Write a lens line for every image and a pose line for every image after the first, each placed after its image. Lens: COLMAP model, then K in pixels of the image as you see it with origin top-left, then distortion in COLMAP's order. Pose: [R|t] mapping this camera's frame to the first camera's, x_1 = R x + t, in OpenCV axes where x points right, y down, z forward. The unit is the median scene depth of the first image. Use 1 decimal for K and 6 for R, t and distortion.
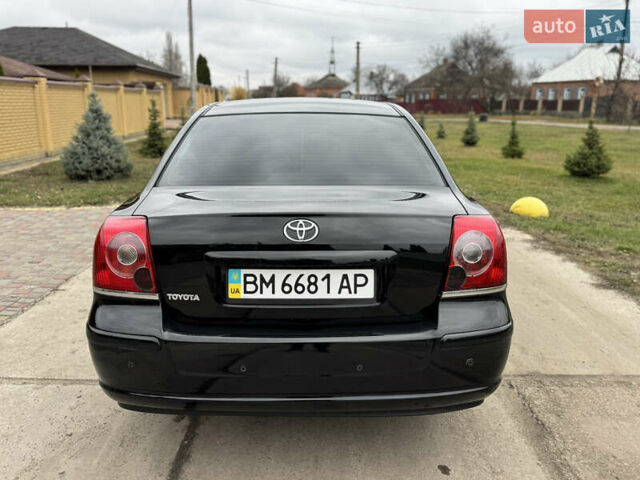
lens RADIAL K [[542.9, 0, 319.2], [0, 542.9, 230.0], [0, 0, 1]] dist [0.094830, -0.153032]
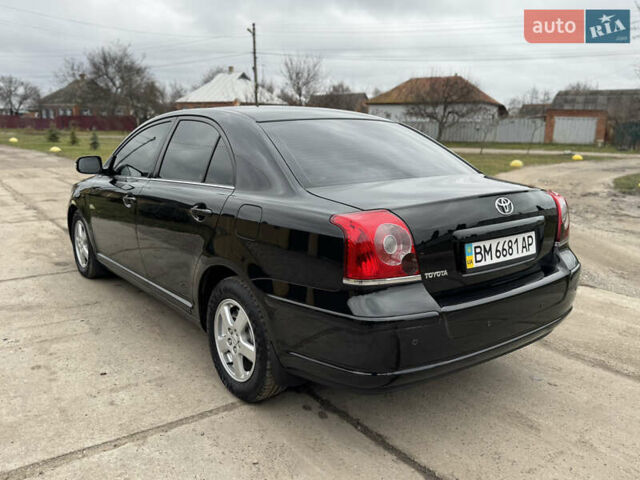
lens RADIAL K [[542.9, 0, 319.2], [0, 542.9, 230.0], [0, 0, 1]] dist [0.094830, -0.153032]
pose [[0.803252, -0.109591, 0.585471, -0.720175], [0.128319, 0.991687, 0.009578, -0.007304], [-0.581653, 0.067434, 0.810637, 0.140052]]
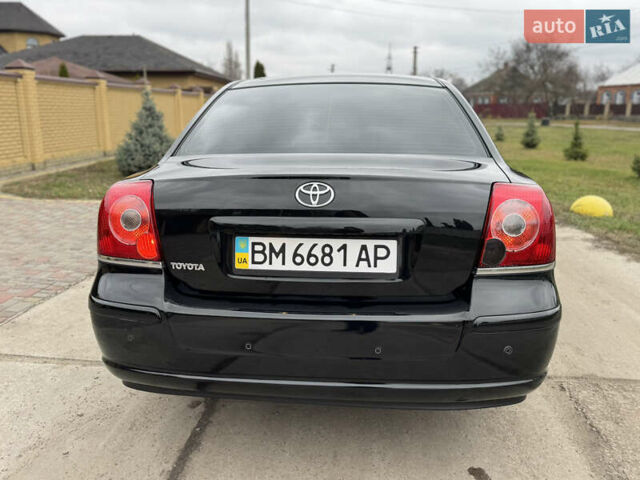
lens RADIAL K [[542.9, 0, 319.2], [0, 542.9, 230.0], [0, 0, 1]] dist [0.094830, -0.153032]
pose [[0.995045, 0.018173, -0.097755, 0.039402], [-0.019347, 0.999752, -0.011068, 0.044120], [0.097530, 0.012904, 0.995149, 0.070900]]
